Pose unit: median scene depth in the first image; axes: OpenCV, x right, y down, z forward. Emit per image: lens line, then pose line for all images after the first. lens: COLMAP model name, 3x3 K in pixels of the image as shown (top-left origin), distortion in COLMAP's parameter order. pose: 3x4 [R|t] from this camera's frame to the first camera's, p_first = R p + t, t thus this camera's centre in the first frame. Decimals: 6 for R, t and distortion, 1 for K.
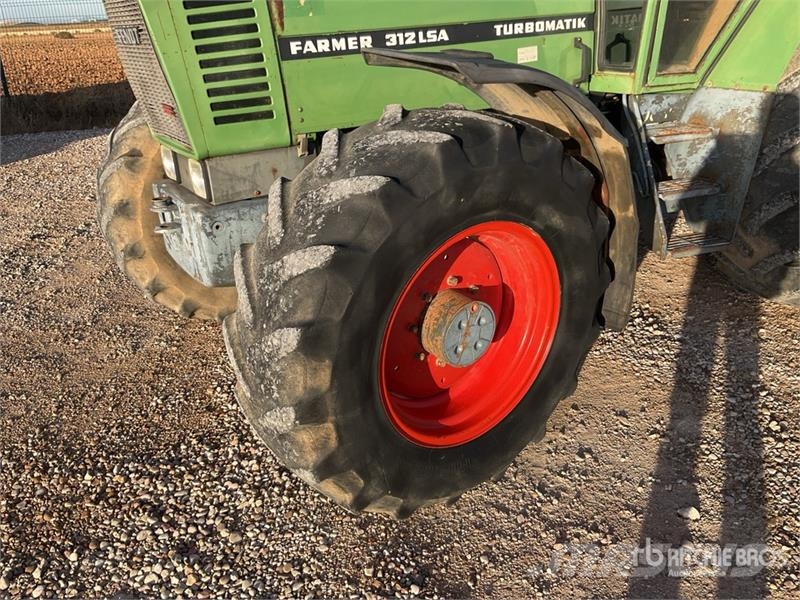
lens RADIAL K [[674.3, 0, 400.0], [0, 674.3, 300.0], [0, 0, 1]] dist [0.169730, -0.323787]
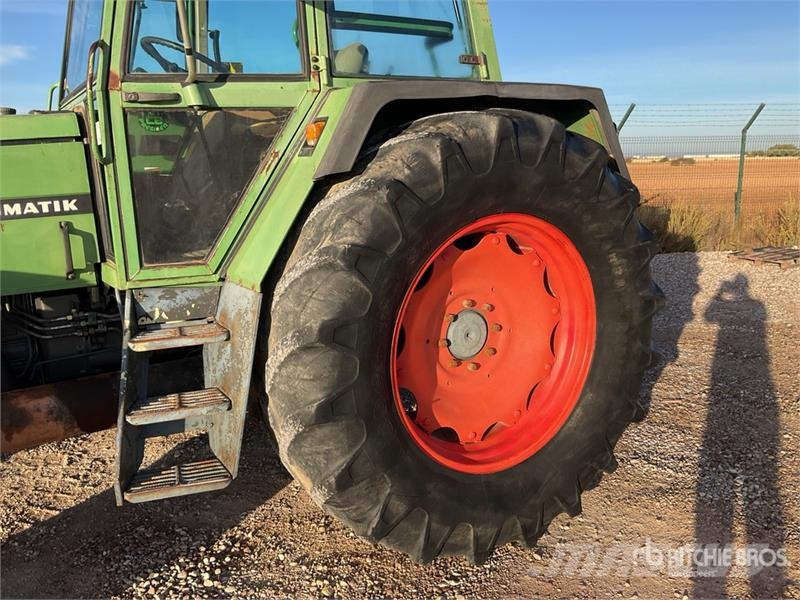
lens RADIAL K [[663.3, 0, 396.8], [0, 663.3, 295.8], [0, 0, 1]] dist [0.090261, -0.178795]
pose [[0.999478, 0.017709, -0.027015, 0.843668], [-0.022624, 0.980715, -0.194132, -0.176803], [0.023056, 0.194642, 0.980603, 0.280554]]
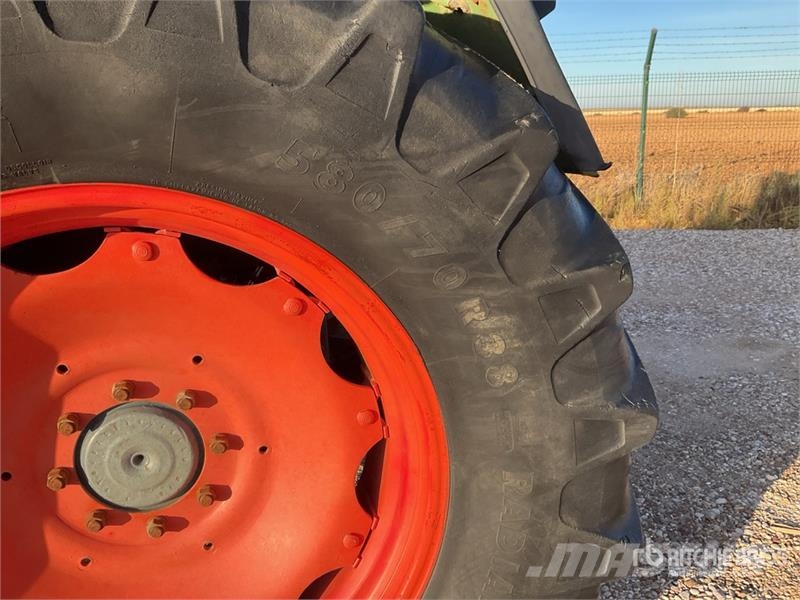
lens RADIAL K [[663.3, 0, 396.8], [0, 663.3, 295.8], [0, 0, 1]] dist [0.090261, -0.178795]
pose [[0.945884, 0.097785, -0.309421, 1.265897], [-0.132101, 0.986965, -0.091919, -0.436439], [0.296399, 0.127820, 0.946472, 0.989243]]
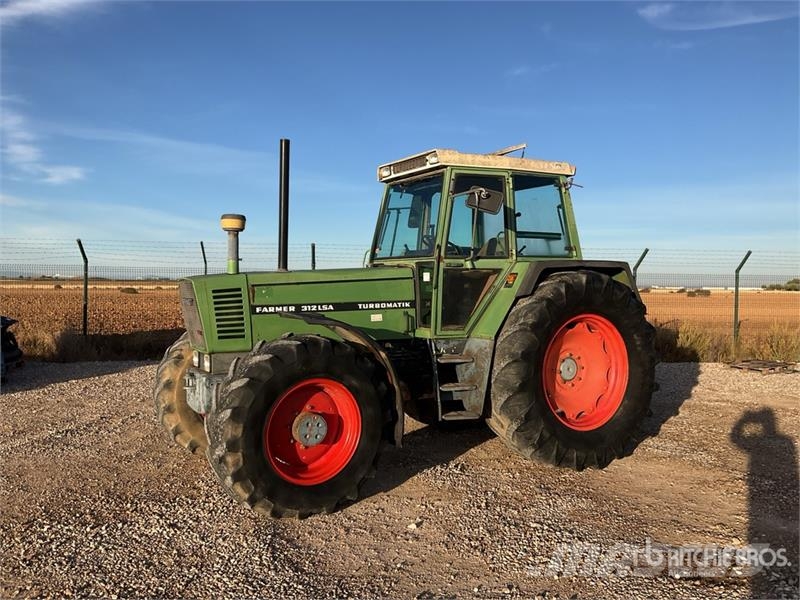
lens RADIAL K [[674.3, 0, 400.0], [0, 674.3, 300.0], [0, 0, 1]] dist [0.169730, -0.323787]
pose [[0.997913, 0.042857, -0.048306, 0.414981], [-0.057437, 0.930945, -0.360614, 0.383897], [0.029516, 0.362636, 0.931463, -1.084110]]
